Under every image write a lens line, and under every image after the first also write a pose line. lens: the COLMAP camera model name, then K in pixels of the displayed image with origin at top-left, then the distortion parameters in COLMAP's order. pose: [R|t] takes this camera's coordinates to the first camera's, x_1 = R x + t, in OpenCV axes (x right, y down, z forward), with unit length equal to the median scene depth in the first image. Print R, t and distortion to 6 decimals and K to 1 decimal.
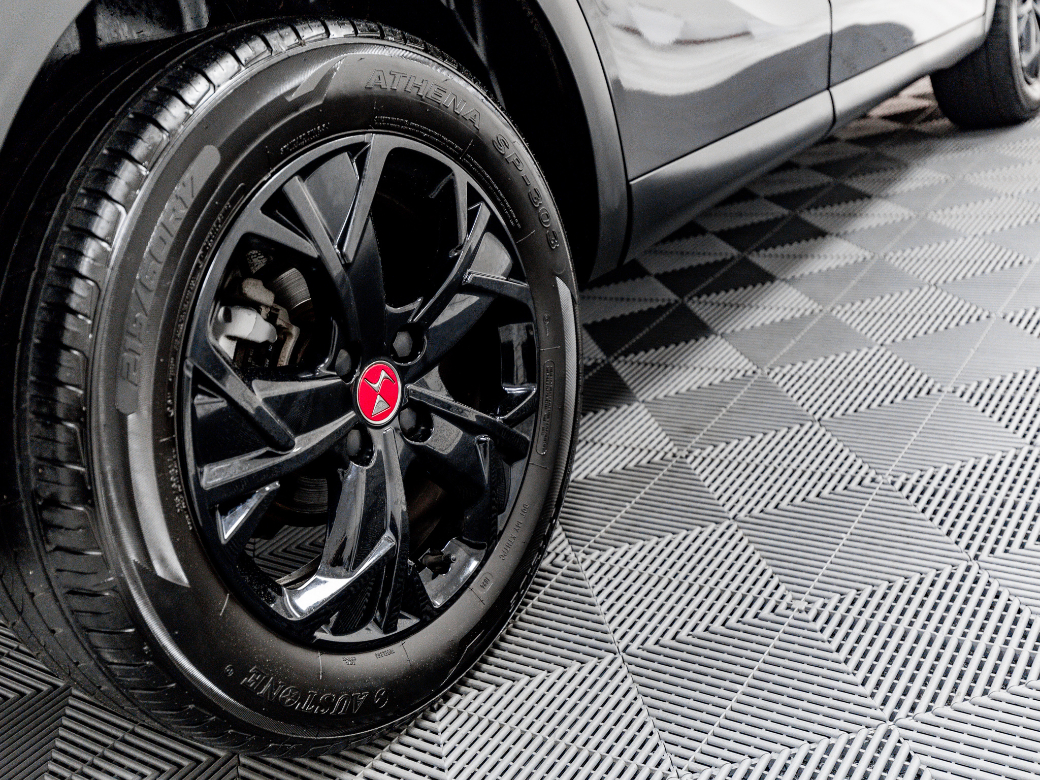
lens RADIAL K [[1119.9, 0, 520.0], [0, 1119.9, 390.0], [0, 0, 1]] dist [0.016471, -0.012412]
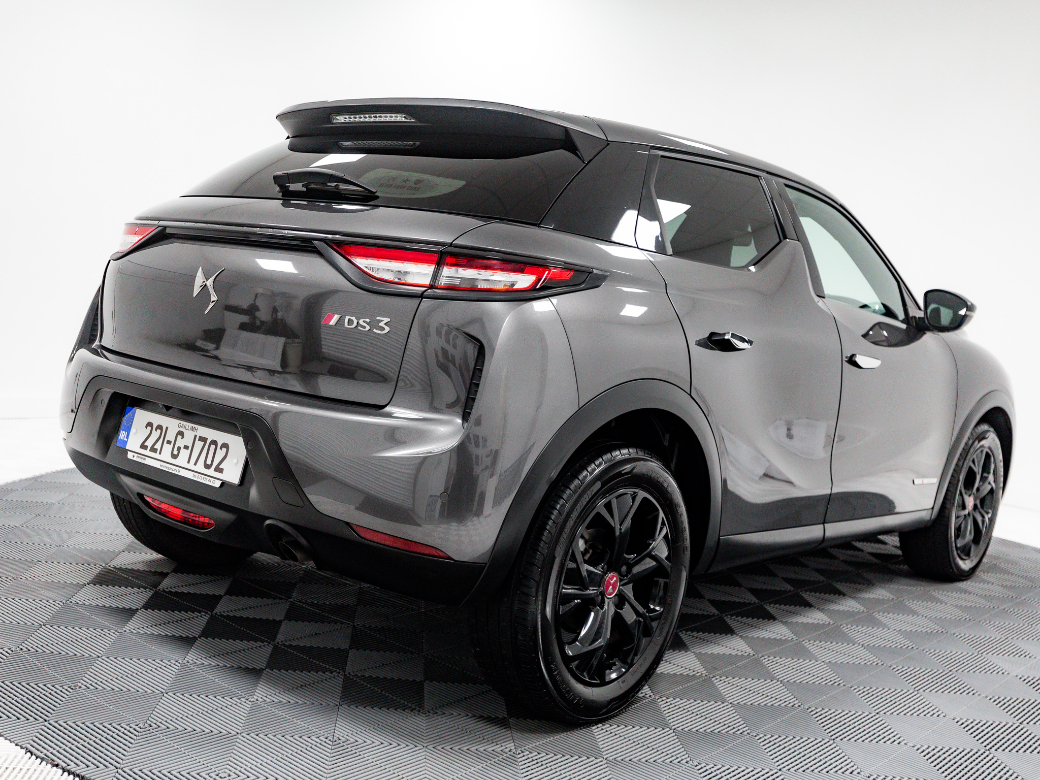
lens RADIAL K [[1119.9, 0, 520.0], [0, 1119.9, 390.0], [0, 0, 1]] dist [0.016471, -0.012412]
pose [[0.958454, 0.277293, -0.066891, -0.253717], [-0.284636, 0.914377, -0.287918, 0.355578], [-0.018674, 0.294996, 0.955316, -1.421874]]
